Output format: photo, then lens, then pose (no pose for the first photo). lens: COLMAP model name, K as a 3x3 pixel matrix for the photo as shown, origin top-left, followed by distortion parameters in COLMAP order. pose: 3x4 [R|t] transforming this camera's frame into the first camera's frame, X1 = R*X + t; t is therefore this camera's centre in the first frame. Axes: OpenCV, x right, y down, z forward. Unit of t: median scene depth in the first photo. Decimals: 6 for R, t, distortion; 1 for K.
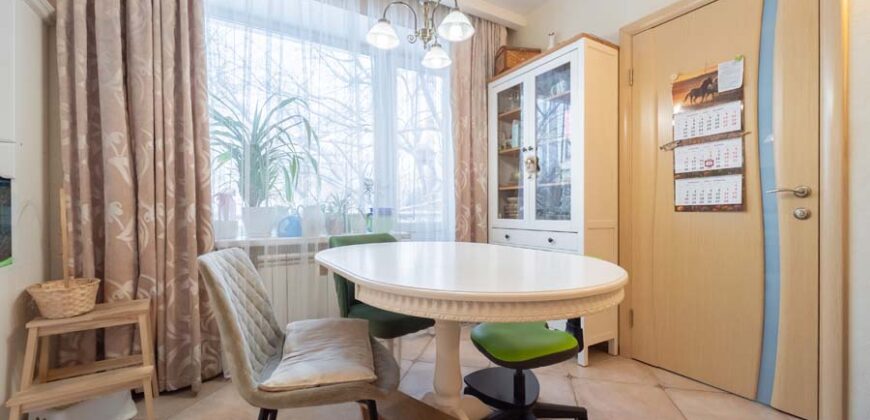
lens RADIAL K [[352.3, 0, 438.2], [0, 352.3, 213.7], [0, 0, 1]] dist [0.003976, -0.002439]
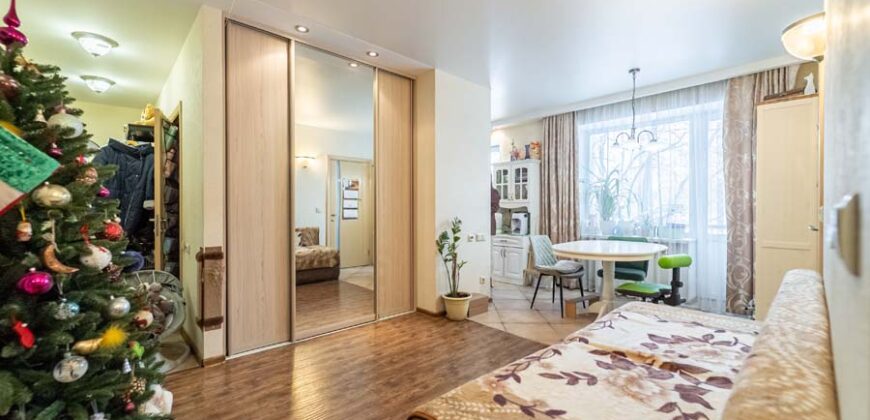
lens RADIAL K [[352.3, 0, 440.6], [0, 352.3, 211.6], [0, 0, 1]] dist [0.003976, -0.002439]
pose [[0.212962, 0.009897, -0.977010, 1.786535], [-0.008049, 0.999933, 0.008375, -0.109844], [0.977027, 0.006080, 0.213027, -0.572983]]
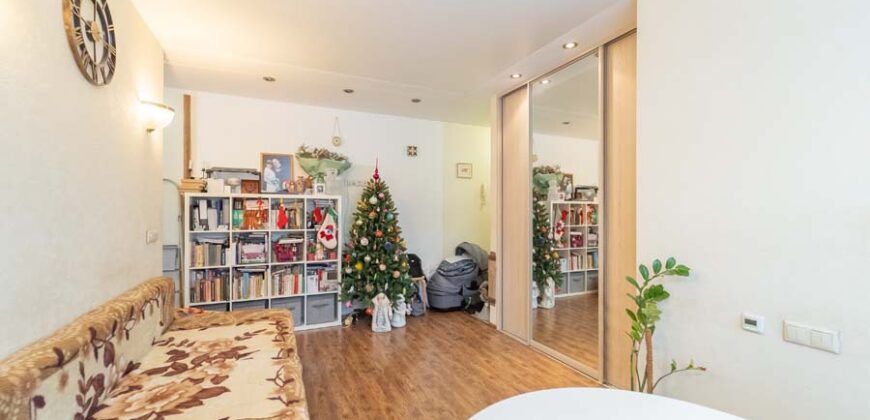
lens RADIAL K [[352.3, 0, 441.5], [0, 352.3, 211.2], [0, 0, 1]] dist [0.003976, -0.002439]
pose [[-0.995157, -0.004165, 0.098213, 0.276385], [-0.003980, 0.999990, 0.002076, -0.209428], [-0.098221, 0.001675, -0.995163, 1.092715]]
